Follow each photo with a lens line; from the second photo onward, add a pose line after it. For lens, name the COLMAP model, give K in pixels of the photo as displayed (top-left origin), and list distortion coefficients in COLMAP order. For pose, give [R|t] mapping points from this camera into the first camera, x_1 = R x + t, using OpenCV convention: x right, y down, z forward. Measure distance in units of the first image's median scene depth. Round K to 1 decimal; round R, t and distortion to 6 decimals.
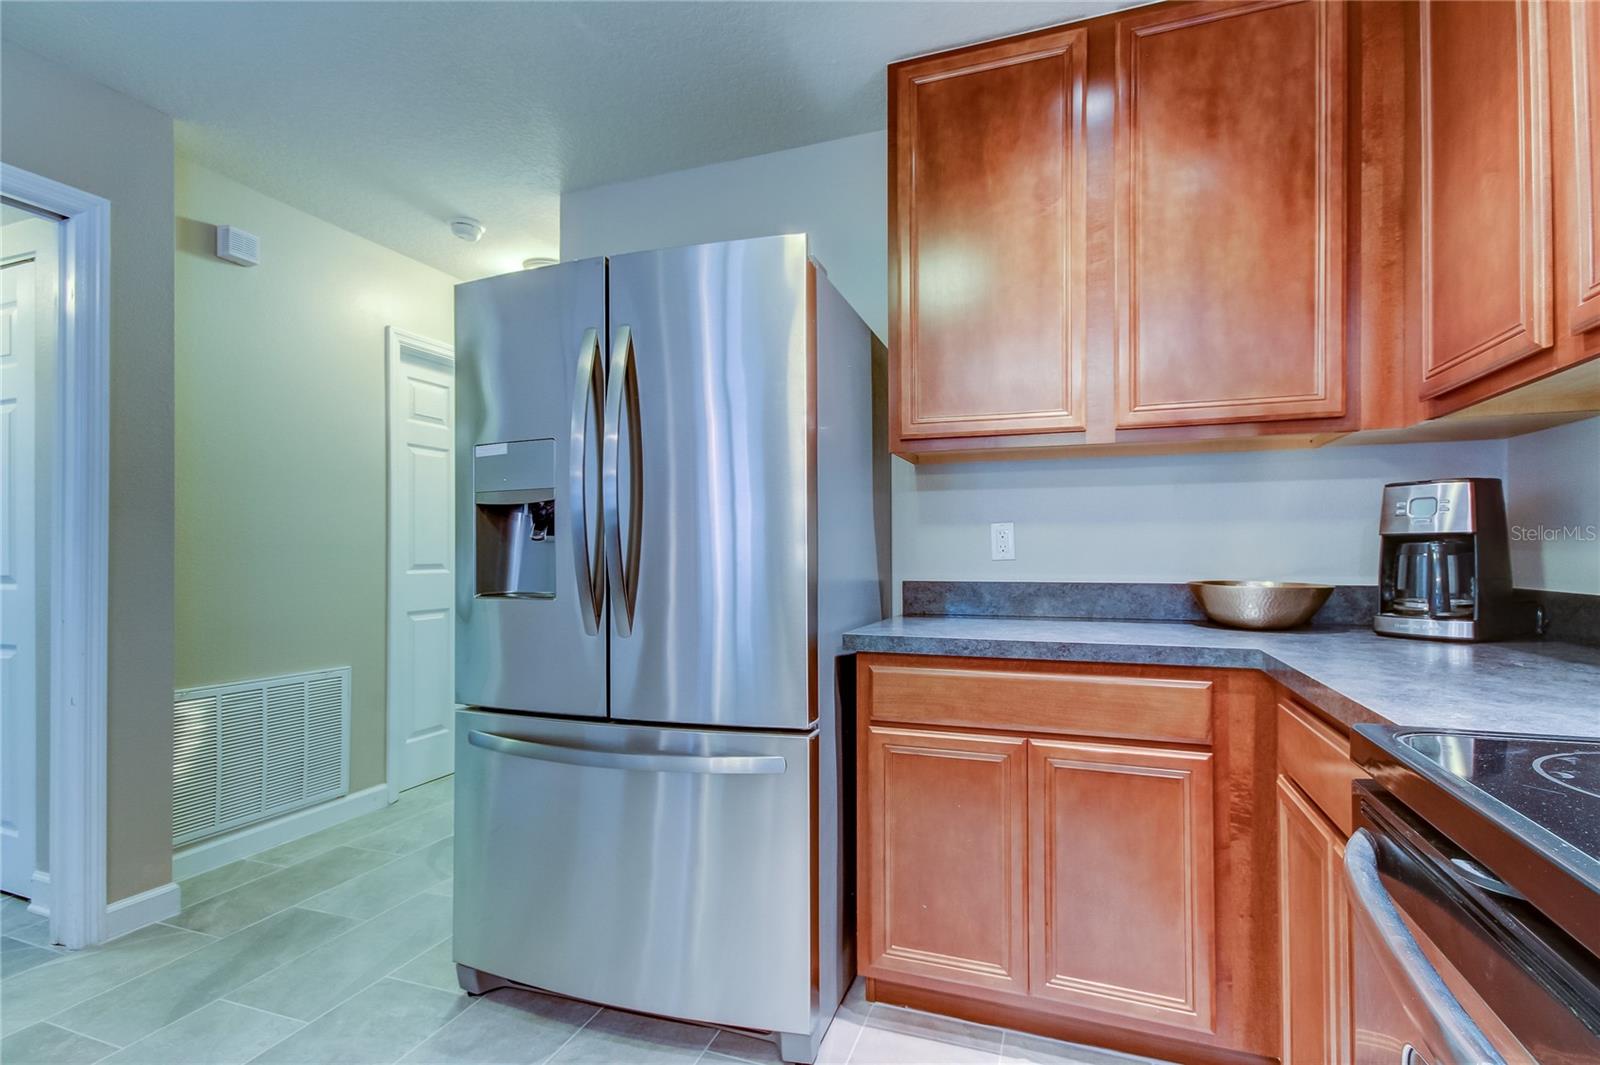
lens RADIAL K [[723.2, 0, 836.4], [0, 723.2, 548.7], [0, 0, 1]] dist [0.015200, -0.004227]
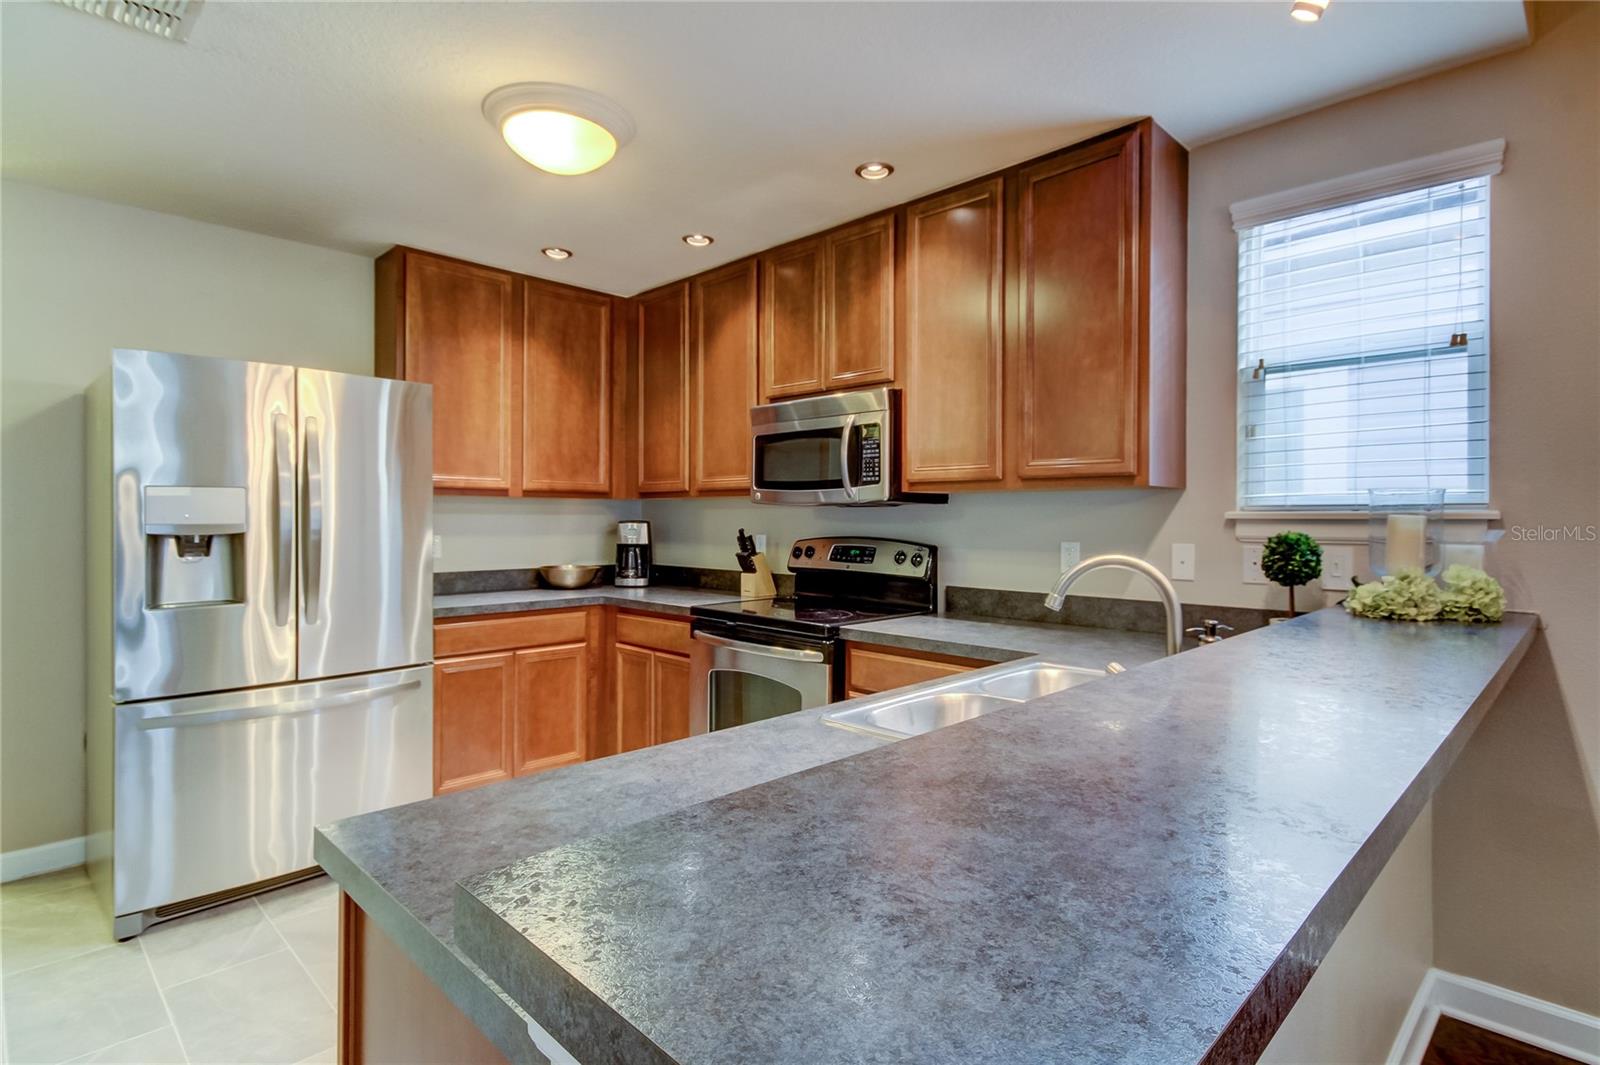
lens RADIAL K [[790.9, 0, 756.9], [0, 790.9, 518.2], [0, 0, 1]] dist [0.003892, 0.008741]
pose [[0.465204, 0.005315, 0.885188, -1.227669], [-0.012599, 0.999920, 0.000618, -0.103823], [-0.885114, -0.011440, 0.465234, -0.546133]]
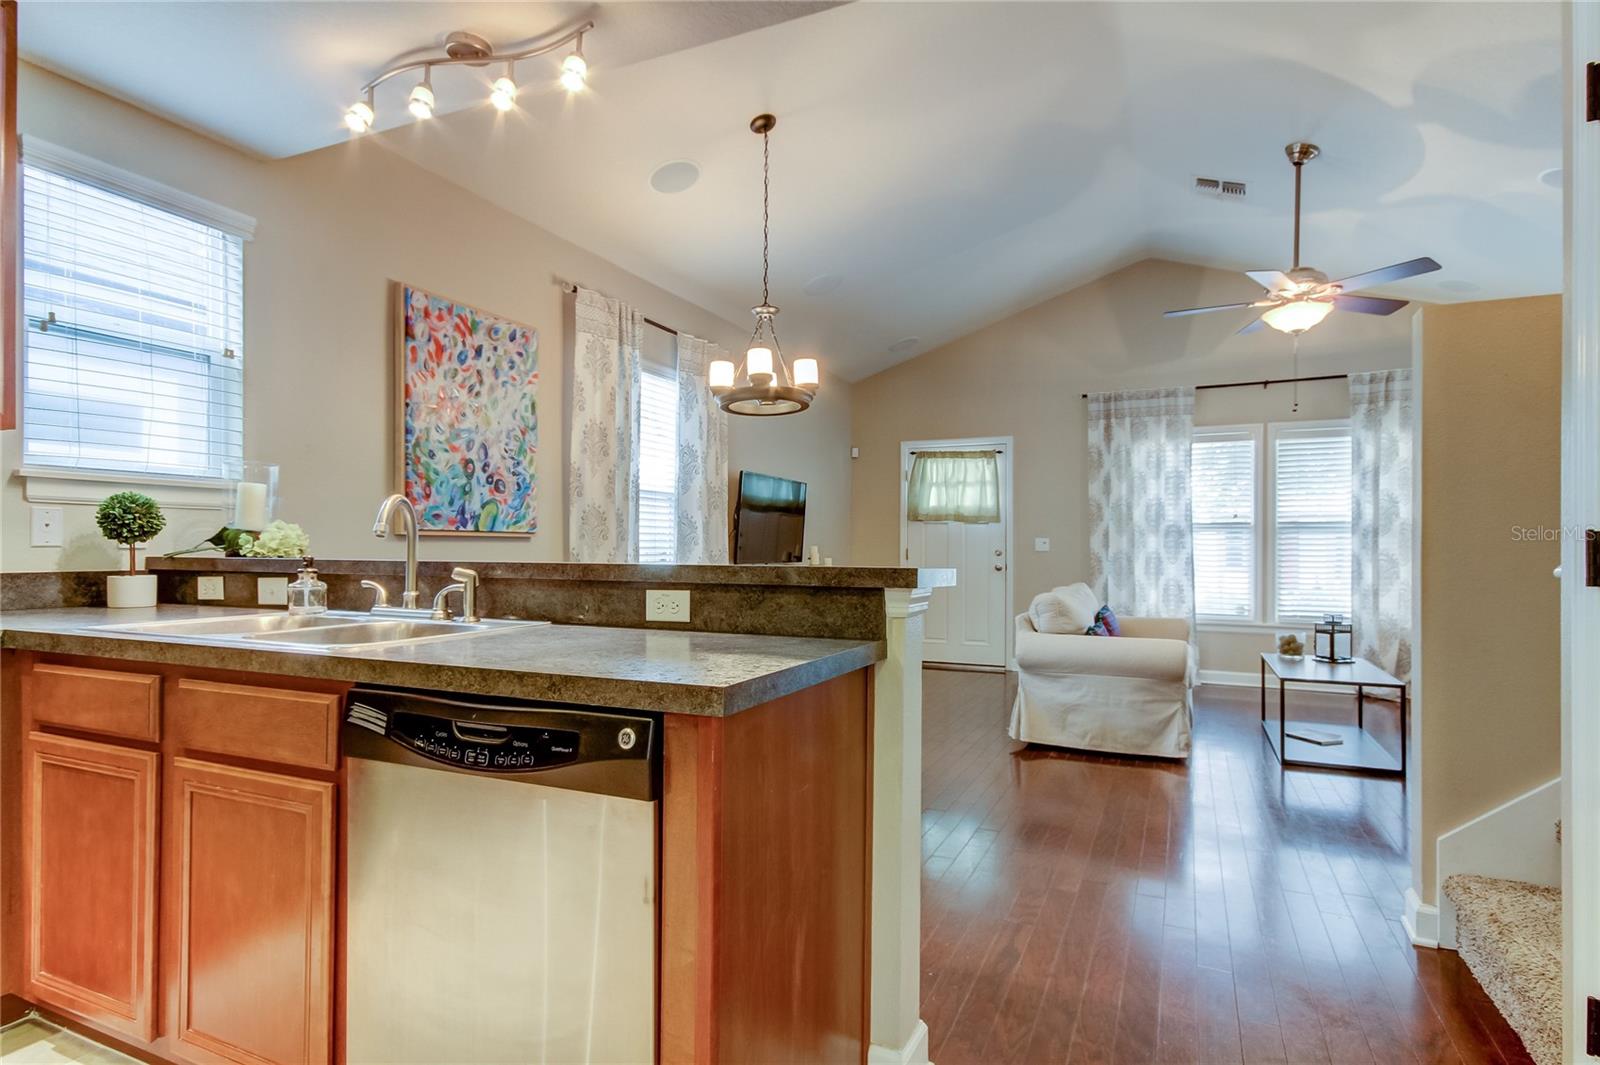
lens RADIAL K [[790.9, 0, 850.7], [0, 790.9, 547.1], [0, 0, 1]] dist [0.003892, 0.008741]
pose [[-0.997073, -0.000111, 0.076451, -1.040141], [-0.000940, 0.999941, -0.010801, 0.011389], [-0.076445, -0.010841, -0.997015, 0.525831]]
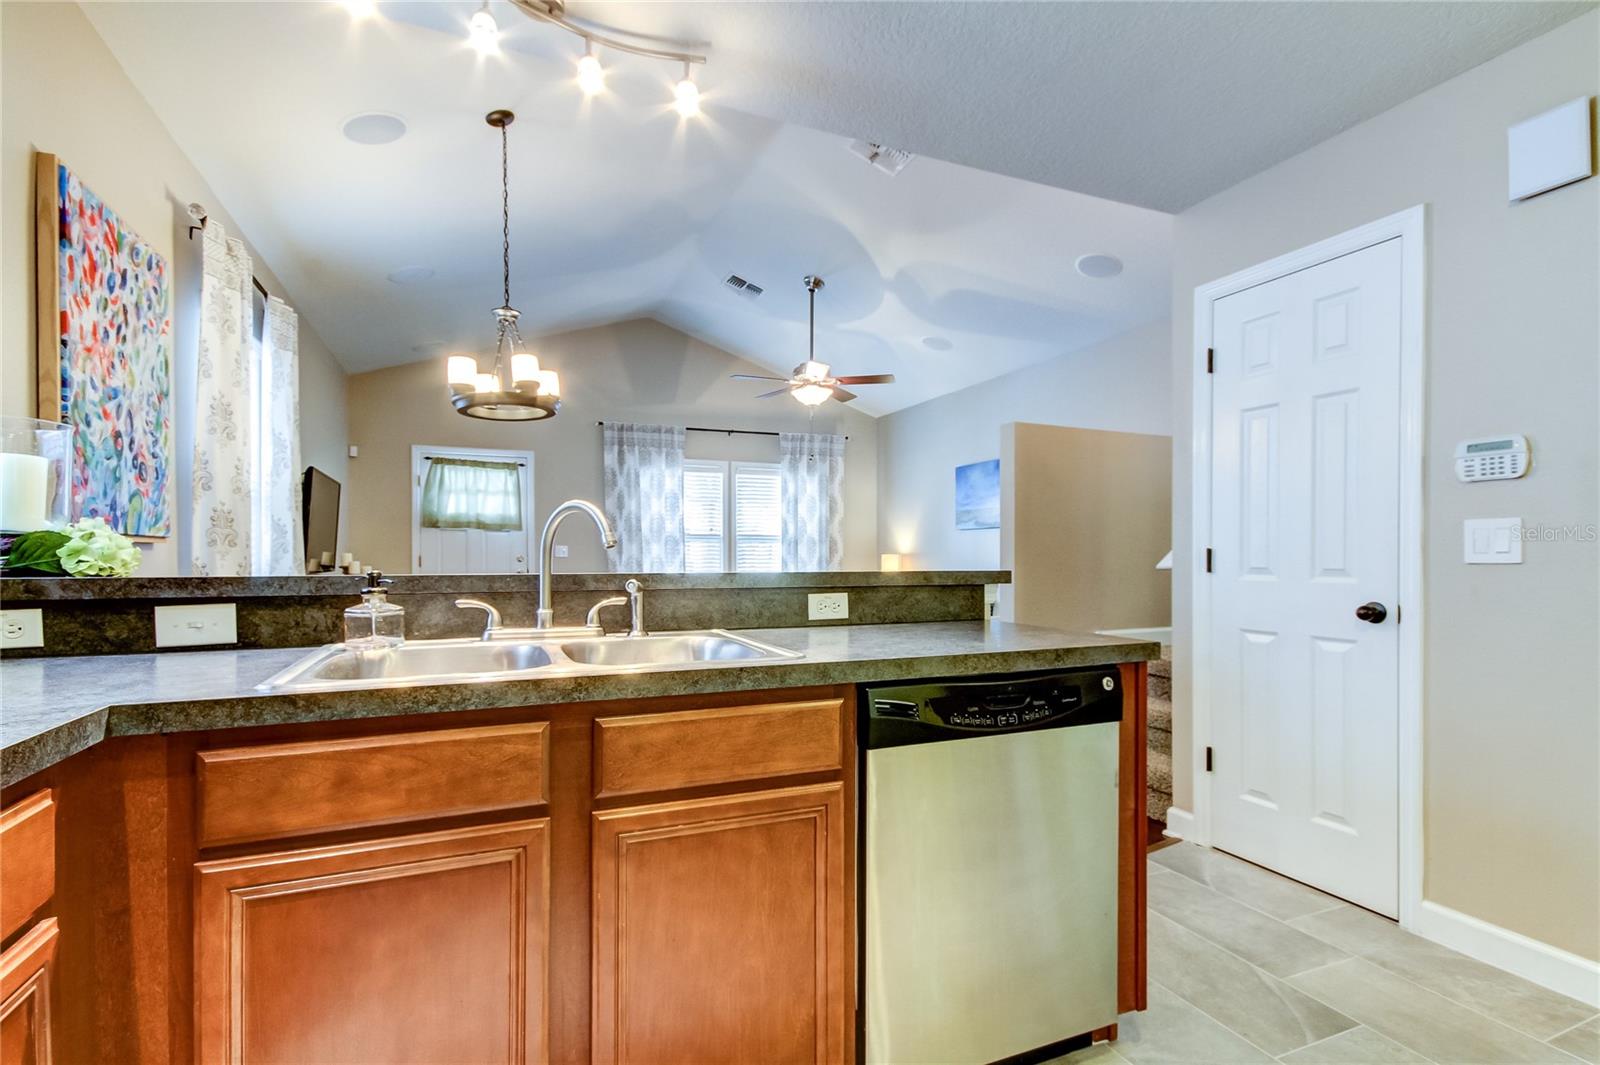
lens RADIAL K [[723.2, 0, 763.2], [0, 723.2, 560.7], [0, 0, 1]] dist [0.015200, -0.004227]
pose [[-0.764567, 0.008335, -0.644491, 0.042525], [0.007690, 0.999963, 0.003810, 0.000580], [0.644499, -0.002043, -0.764603, 0.323475]]
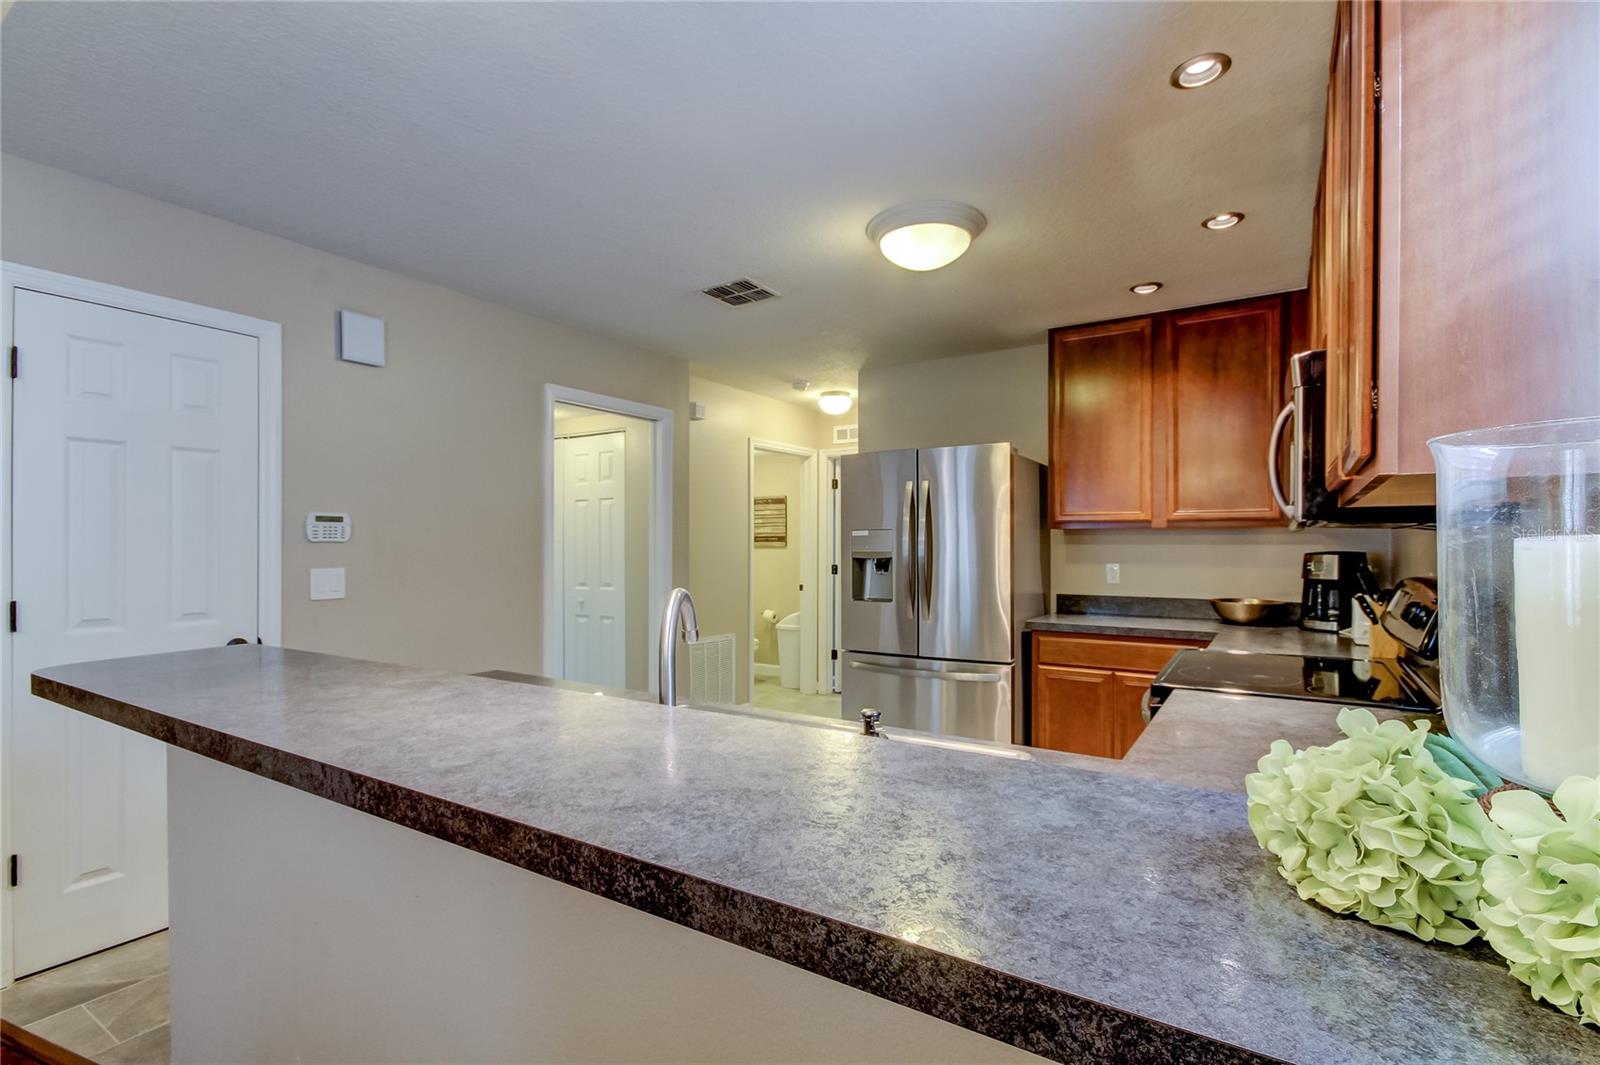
lens RADIAL K [[723.2, 0, 861.5], [0, 723.2, 540.0], [0, 0, 1]] dist [0.015200, -0.004227]
pose [[0.981804, 0.002755, -0.189876, -0.058206], [-0.003082, 0.999994, -0.001430, -0.112646], [0.189871, 0.001989, 0.981807, -1.137979]]
